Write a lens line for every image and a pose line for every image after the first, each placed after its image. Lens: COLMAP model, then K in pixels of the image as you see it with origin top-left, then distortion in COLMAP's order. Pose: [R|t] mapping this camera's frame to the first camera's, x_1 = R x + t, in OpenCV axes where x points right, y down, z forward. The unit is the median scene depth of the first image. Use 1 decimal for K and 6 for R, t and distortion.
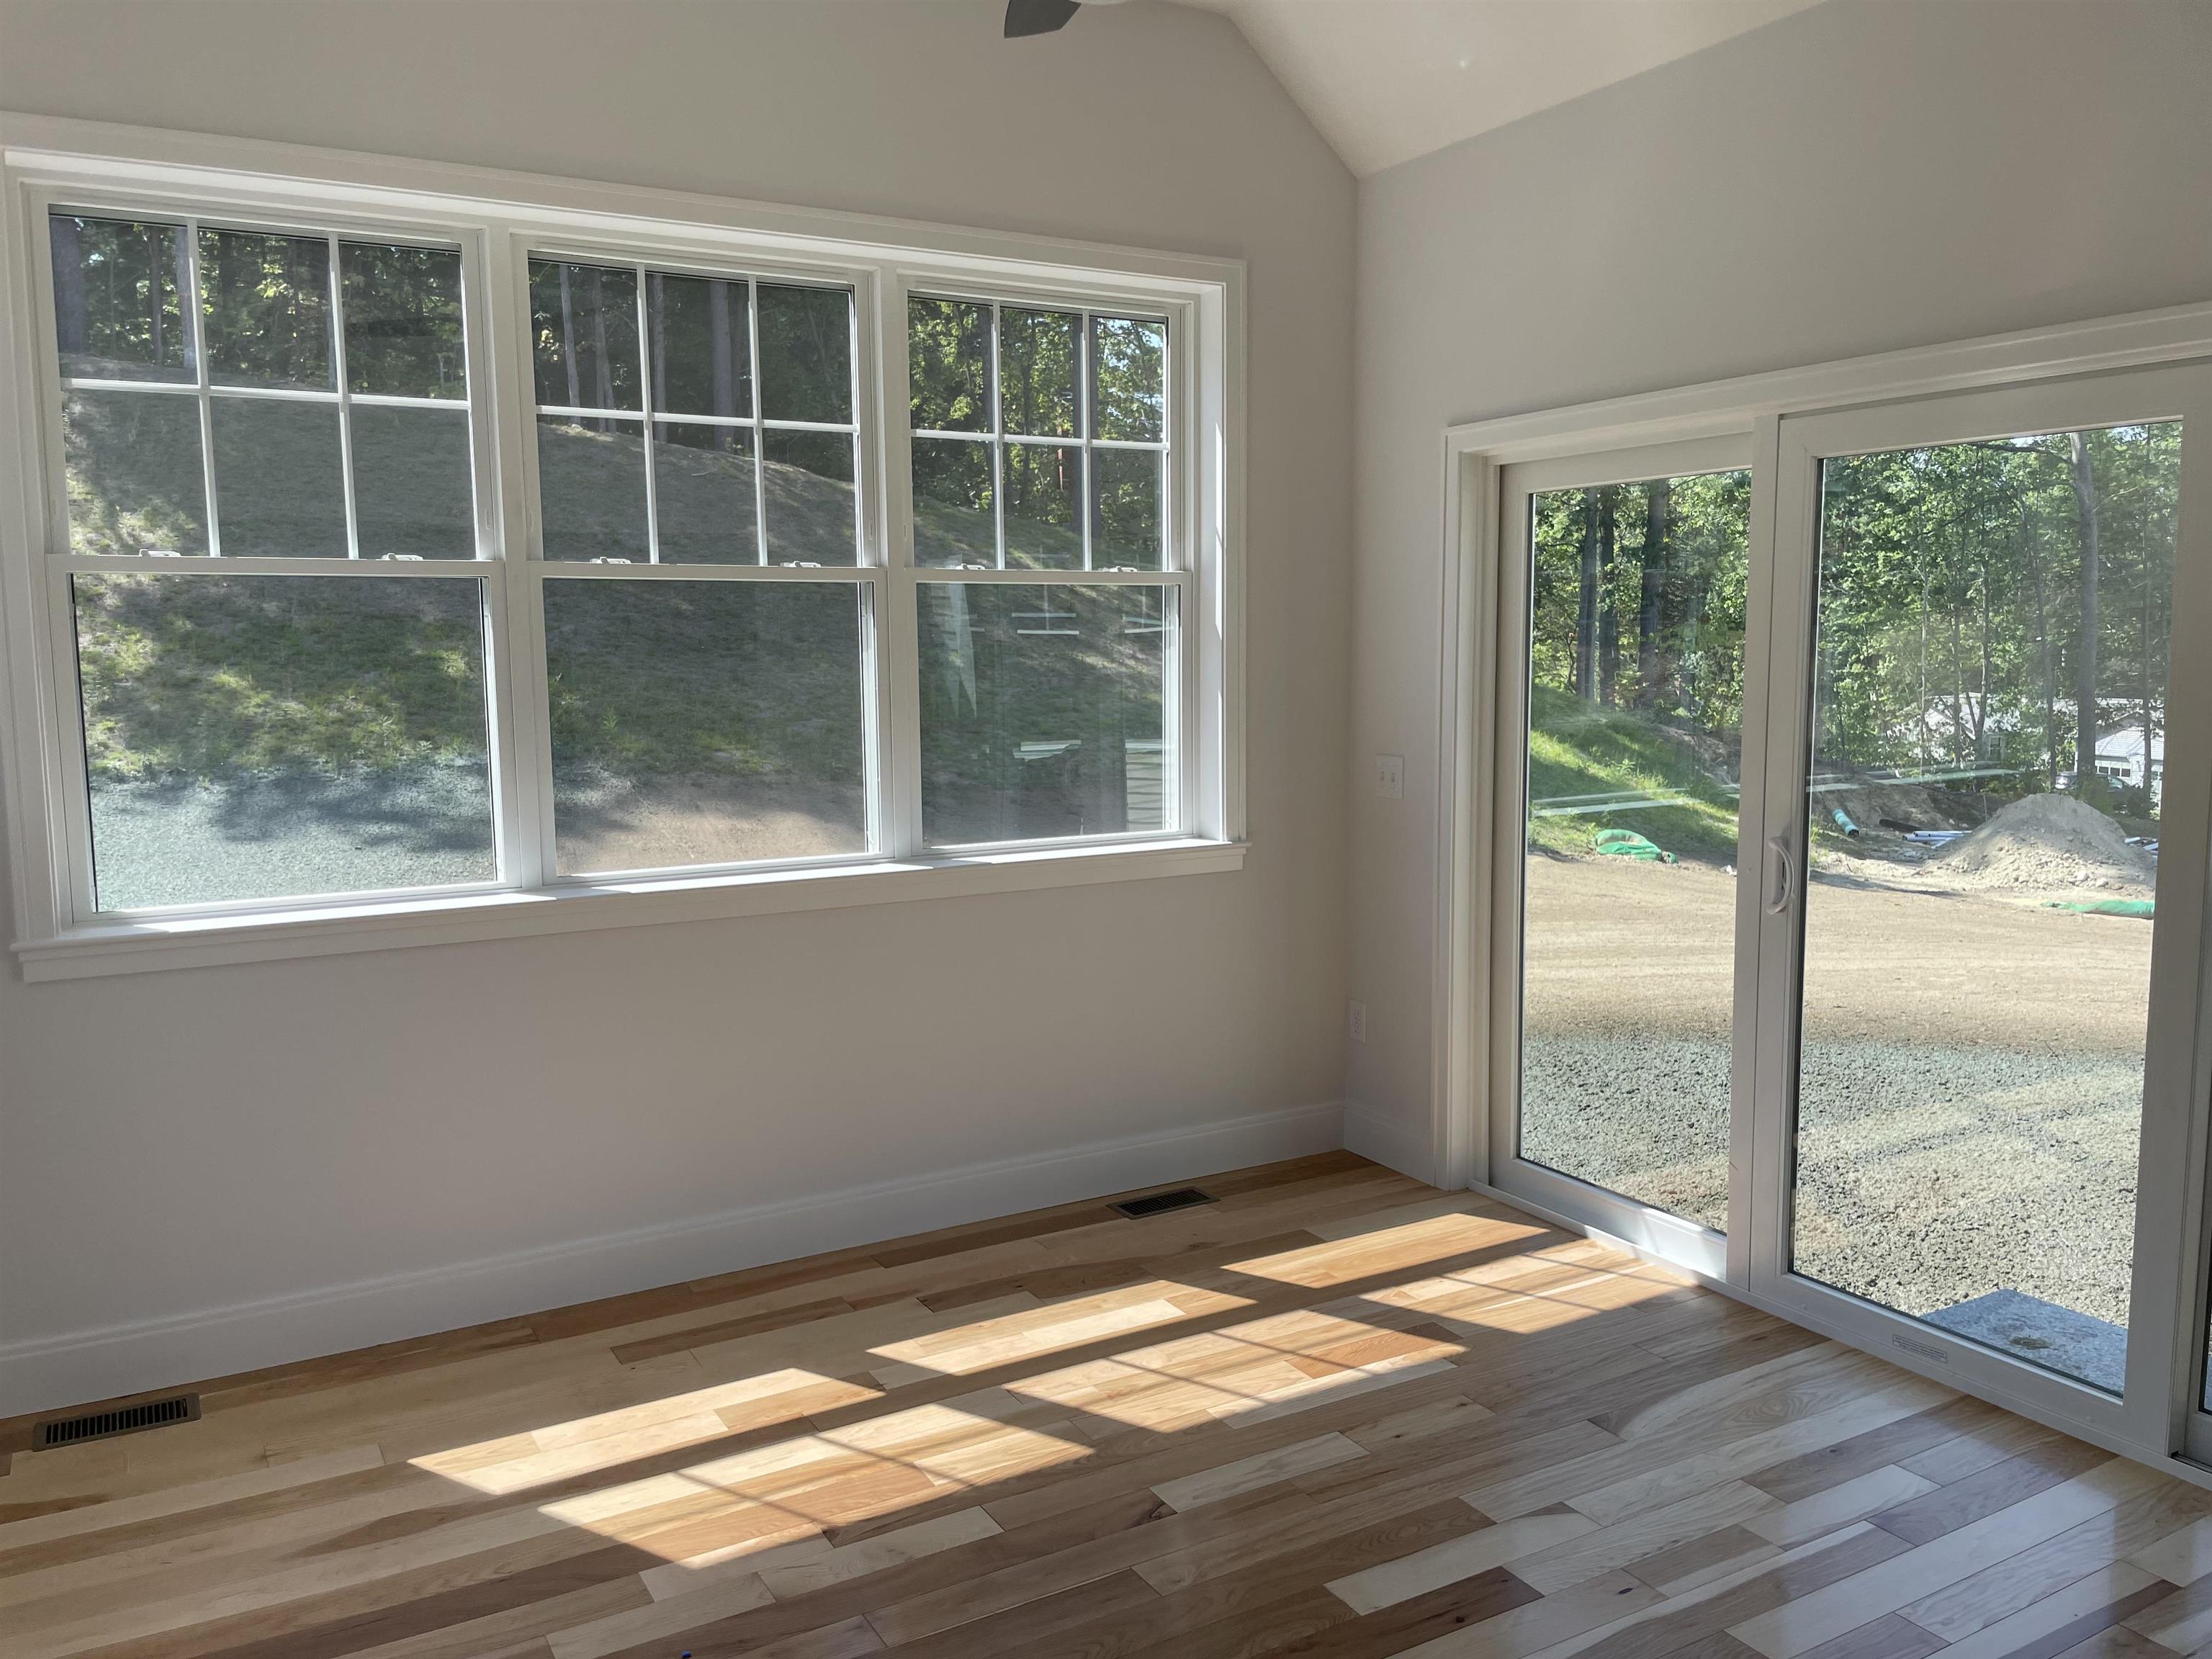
lens RADIAL K [[1684.5, 0, 1068.0], [0, 1684.5, 847.5], [0, 0, 1]] dist [0.098858, -0.170953]
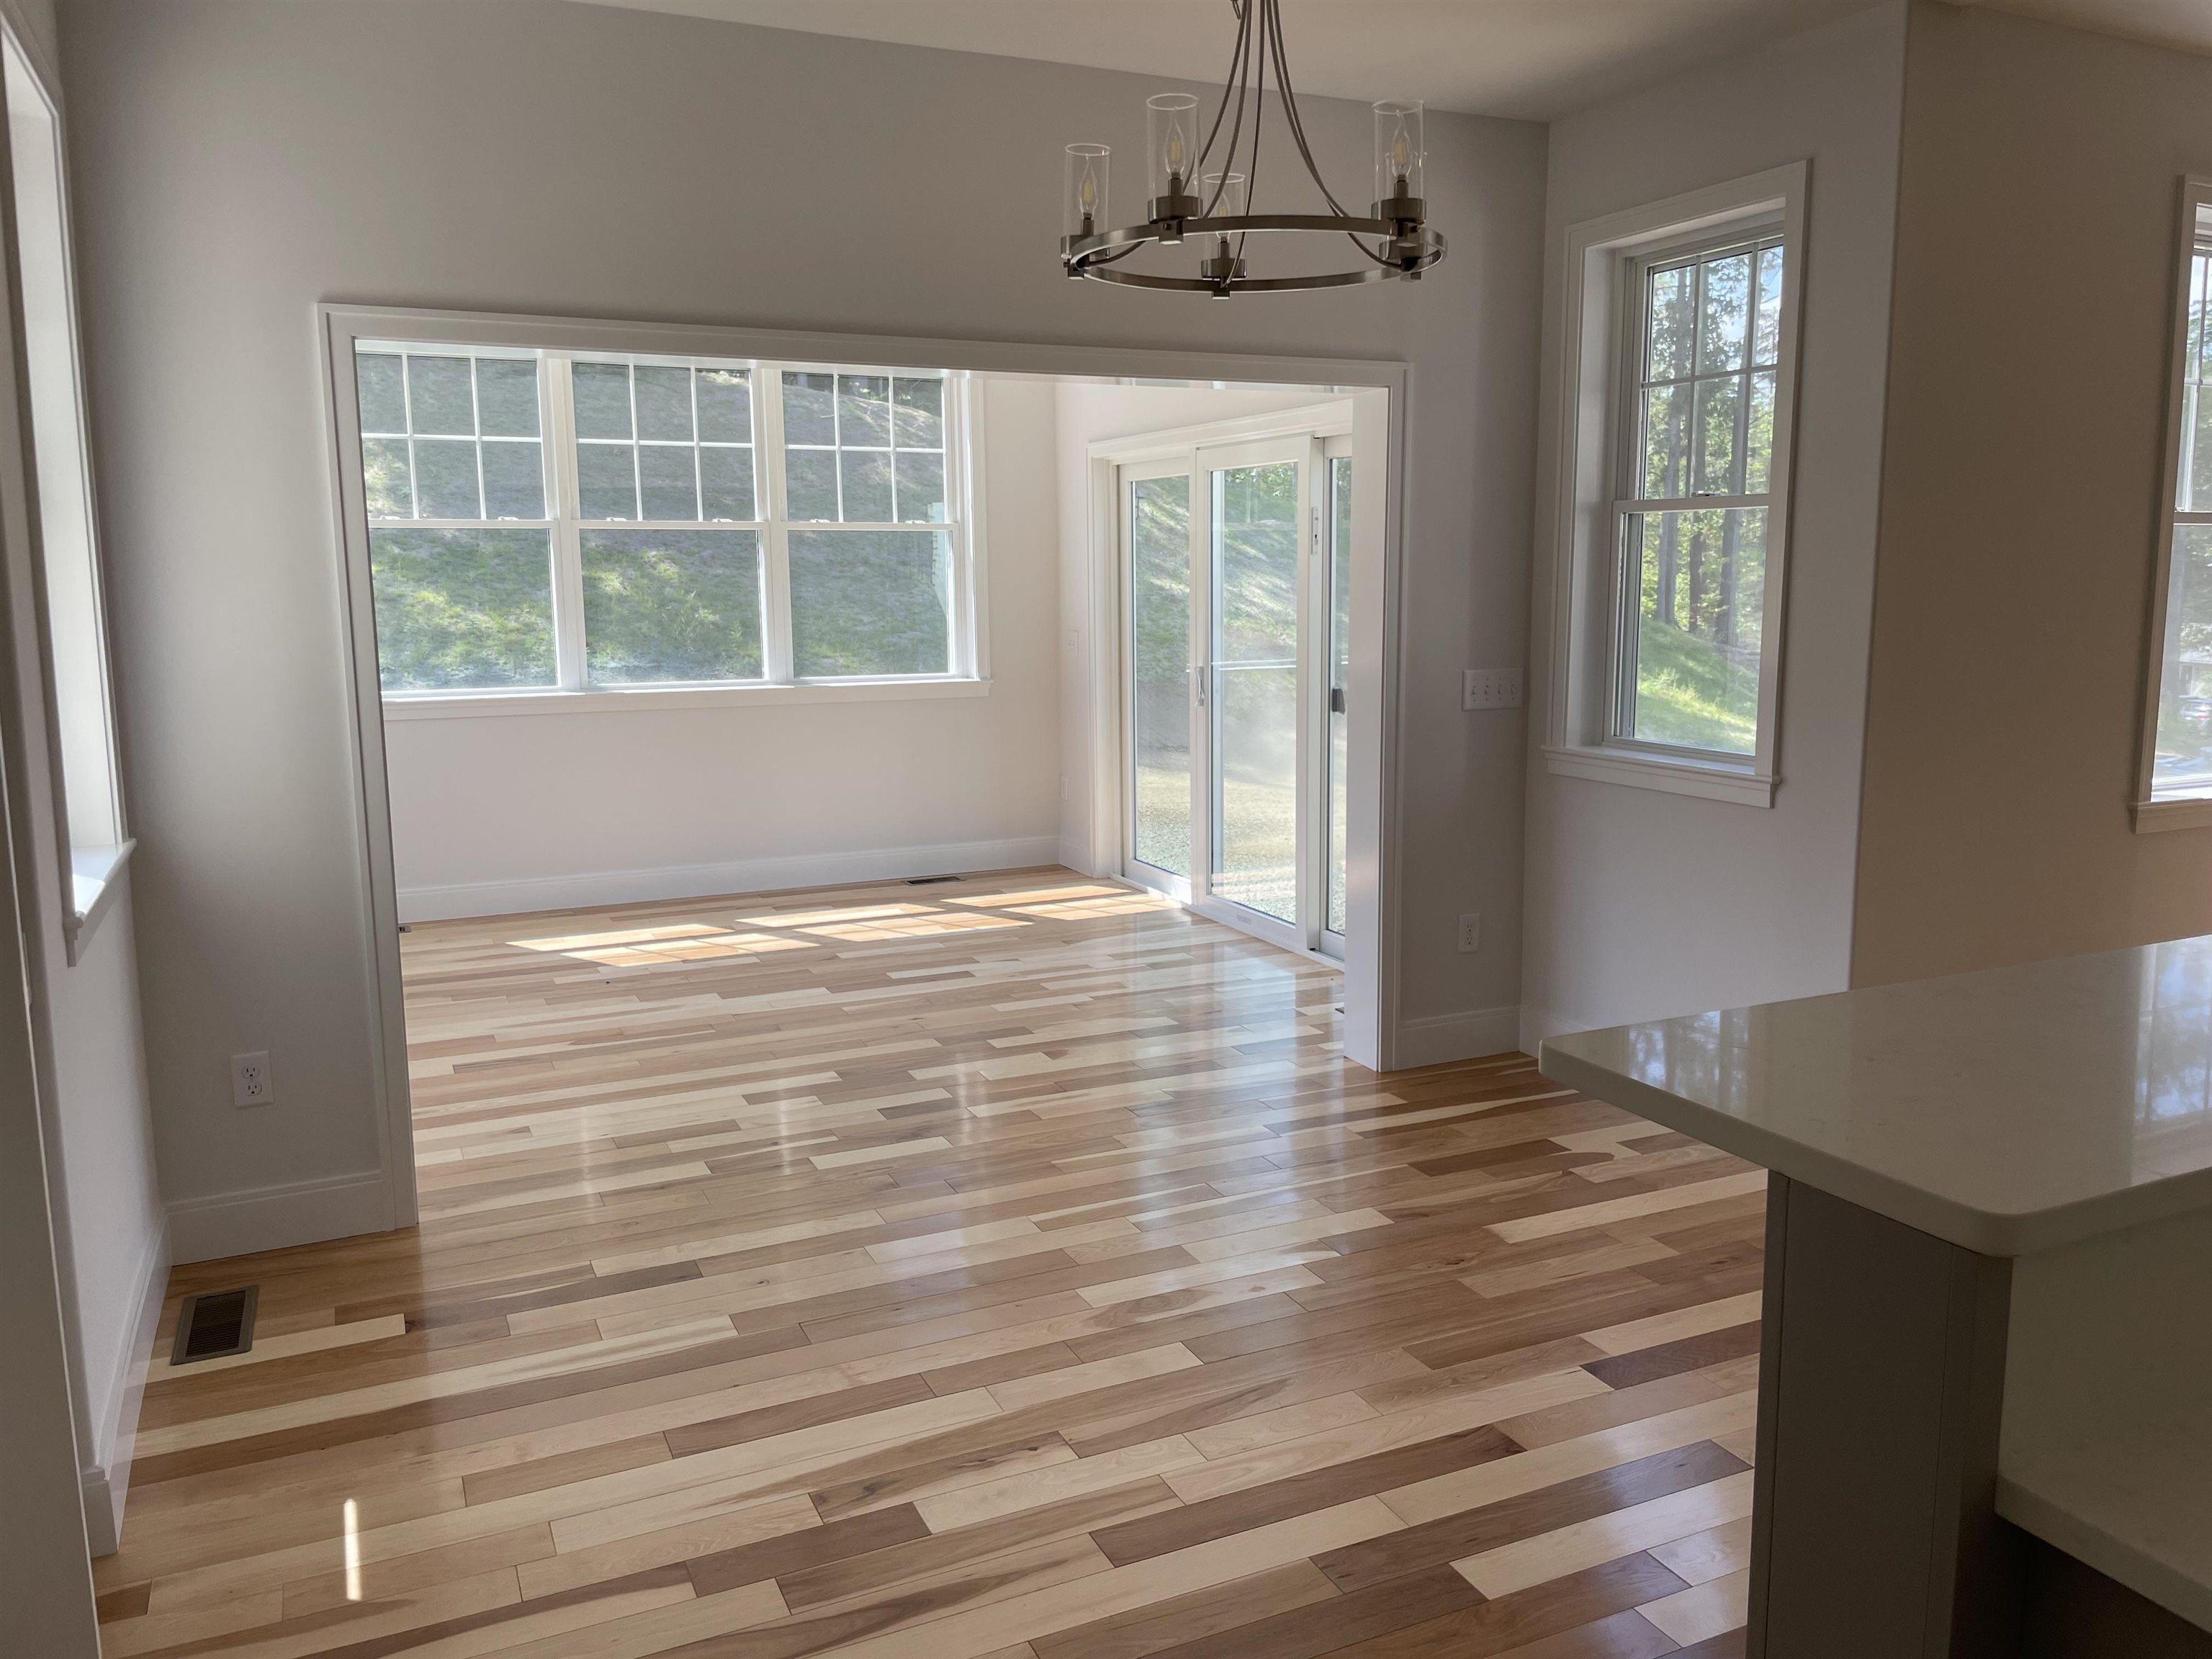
lens RADIAL K [[1692.3, 0, 1106.0], [0, 1692.3, 829.5], [0, 0, 1]] dist [0.097075, -0.133279]
pose [[0.996596, 0.014349, -0.081181, 0.094322], [-0.011707, 0.999389, 0.032924, 0.023494], [0.081604, -0.031862, 0.996155, -0.188324]]
